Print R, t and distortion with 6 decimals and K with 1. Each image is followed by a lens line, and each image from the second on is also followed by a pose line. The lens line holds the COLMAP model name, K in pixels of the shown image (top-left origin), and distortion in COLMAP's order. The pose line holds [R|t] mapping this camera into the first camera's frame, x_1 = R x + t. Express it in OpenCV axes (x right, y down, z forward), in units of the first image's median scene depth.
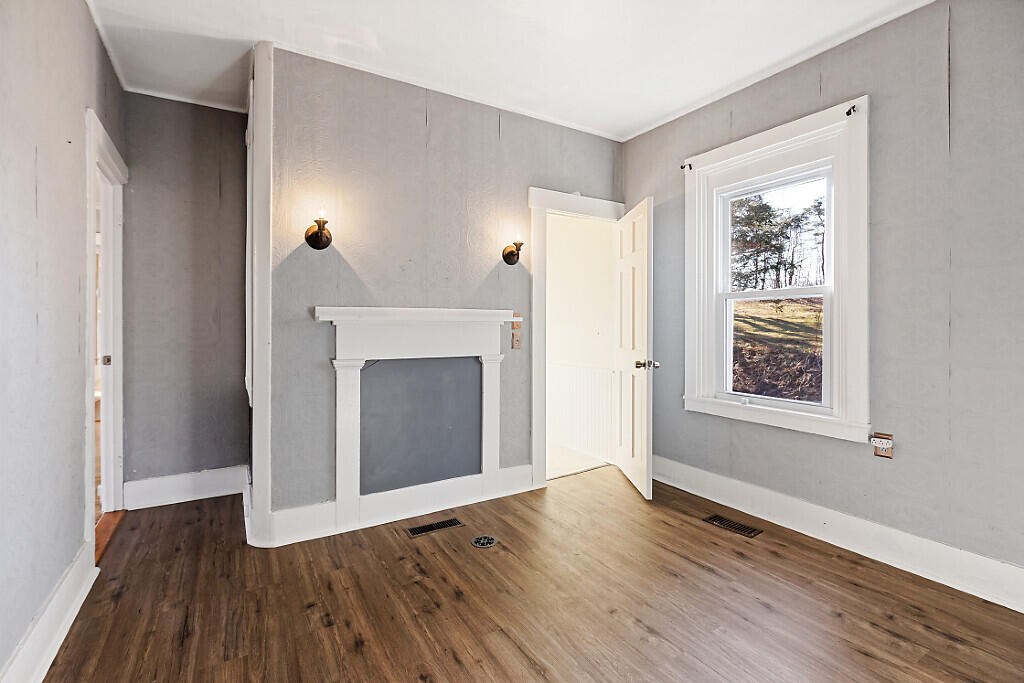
lens RADIAL K [[469.4, 0, 506.4], [0, 469.4, 316.7], [0, 0, 1]] dist [-0.000018, -0.000413]
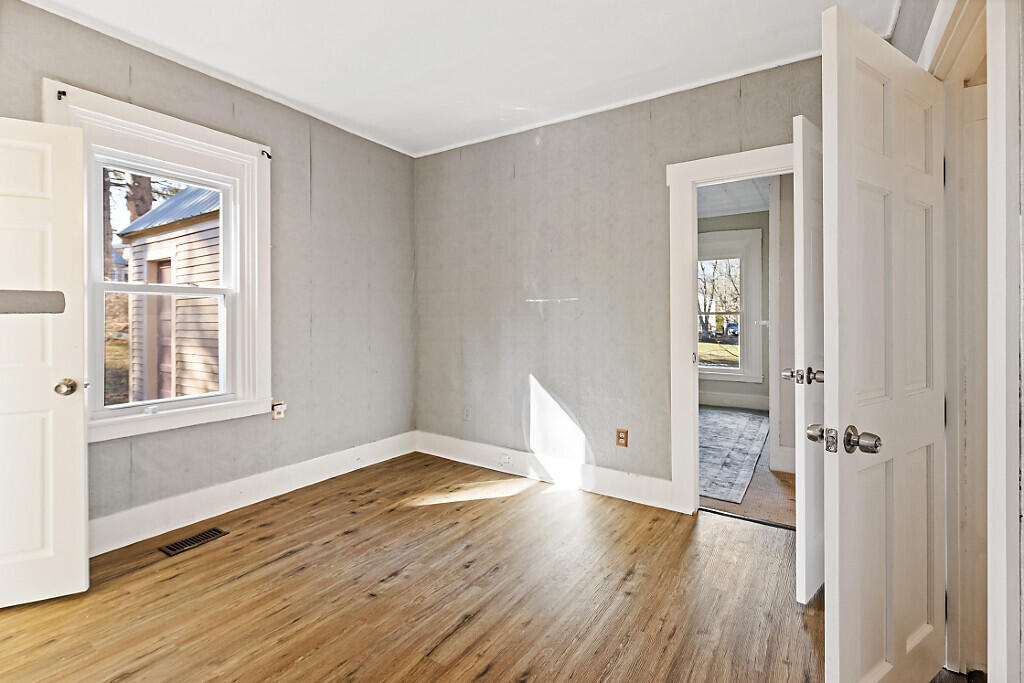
lens RADIAL K [[453.2, 0, 507.7], [0, 453.2, 317.5], [0, 0, 1]] dist [-0.001000, -0.000150]
pose [[-0.412017, -0.000506, 0.911176, -0.683904], [-0.009610, 0.999947, -0.003790, 0.002990], [-0.911126, -0.010318, -0.411999, 0.947111]]
